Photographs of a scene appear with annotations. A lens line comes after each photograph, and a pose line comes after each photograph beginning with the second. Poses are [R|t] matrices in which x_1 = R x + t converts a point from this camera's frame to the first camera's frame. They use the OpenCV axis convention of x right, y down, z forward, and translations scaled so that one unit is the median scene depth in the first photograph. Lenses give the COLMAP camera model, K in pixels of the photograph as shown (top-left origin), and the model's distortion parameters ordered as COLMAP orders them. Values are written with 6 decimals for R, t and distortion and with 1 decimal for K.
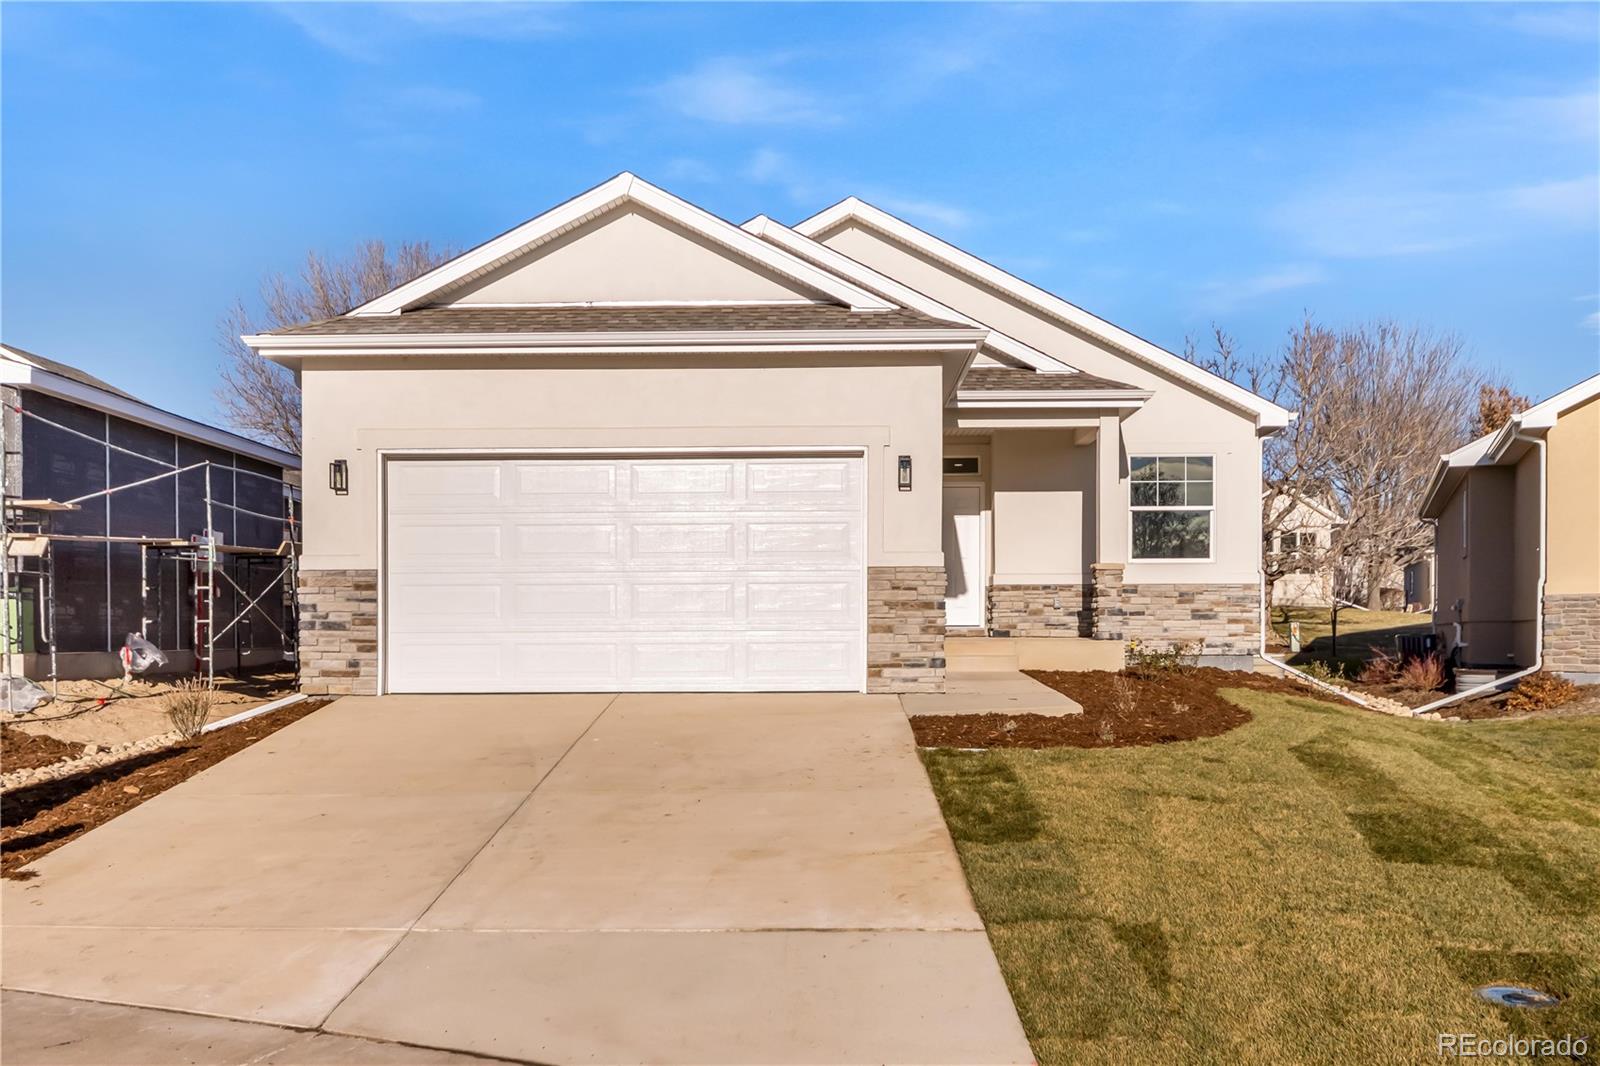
lens RADIAL K [[1462.0, 0, 799.8], [0, 1462.0, 531.5], [0, 0, 1]] dist [0.000055, 0.002983]
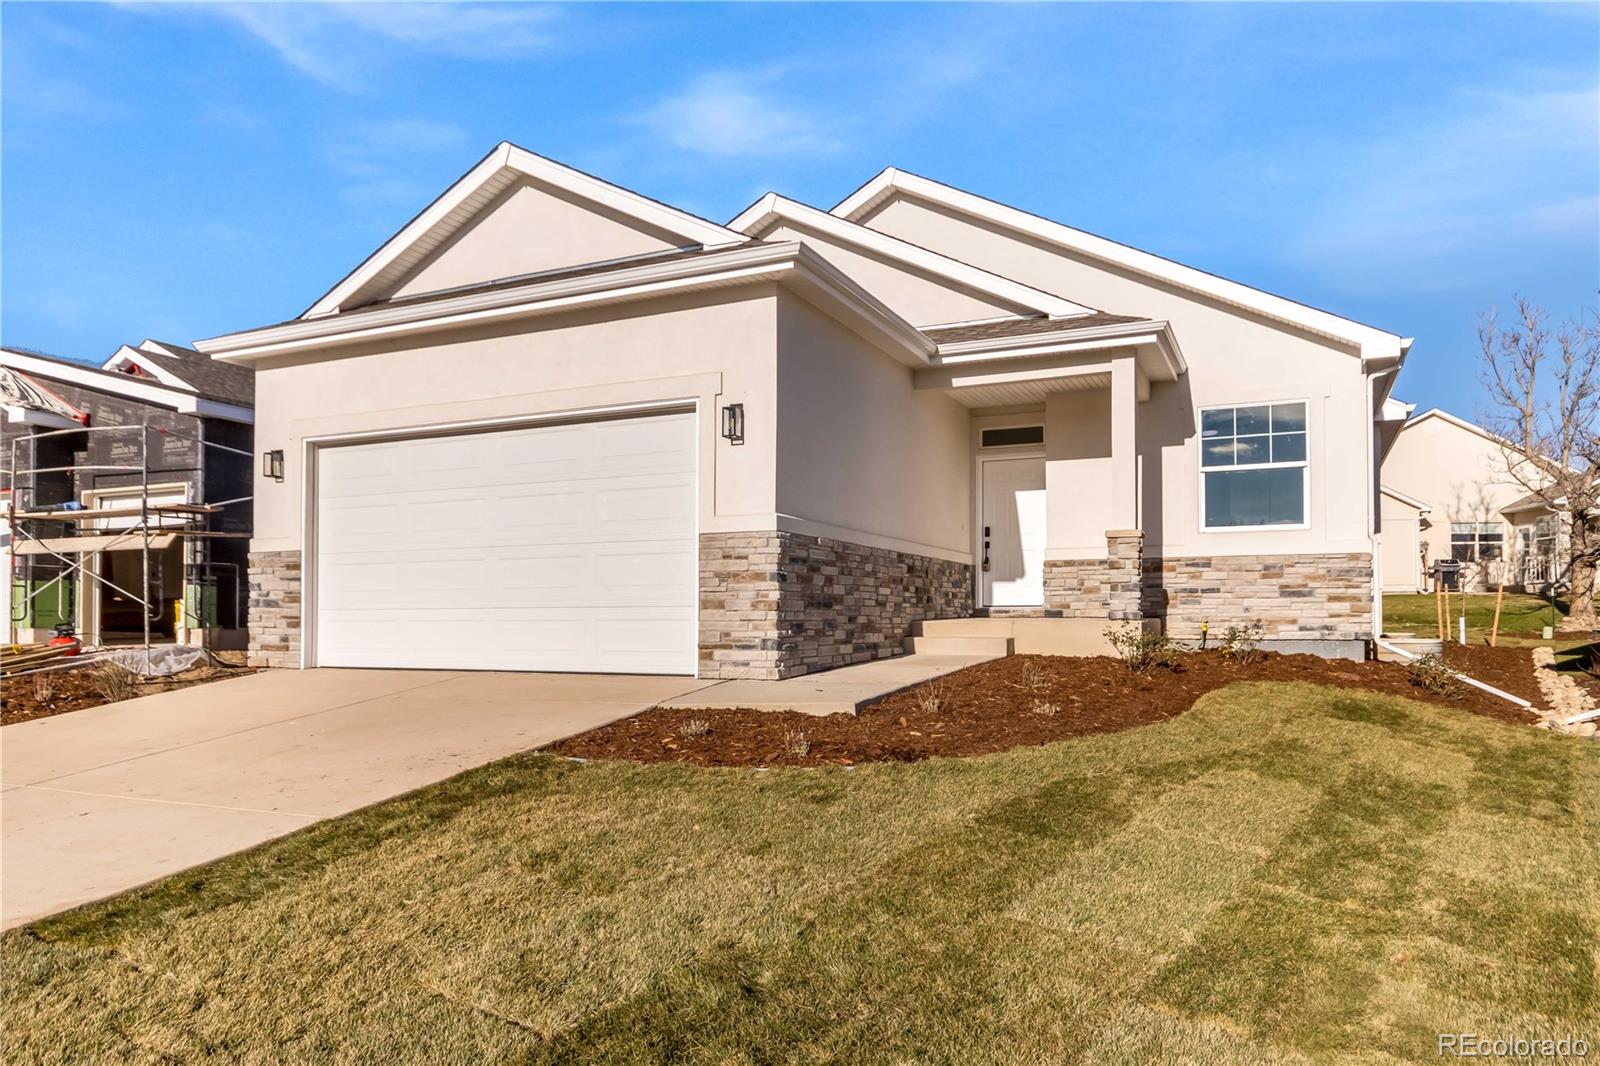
lens RADIAL K [[1065.1, 0, 799.8], [0, 1065.1, 539.5], [0, 0, 1]] dist [0.004138, 0.000868]
pose [[0.911961, -0.028054, -0.409317, 0.342268], [0.025591, 0.999606, -0.011494, 0.034565], [0.409479, 0.000007, 0.912320, 0.417637]]
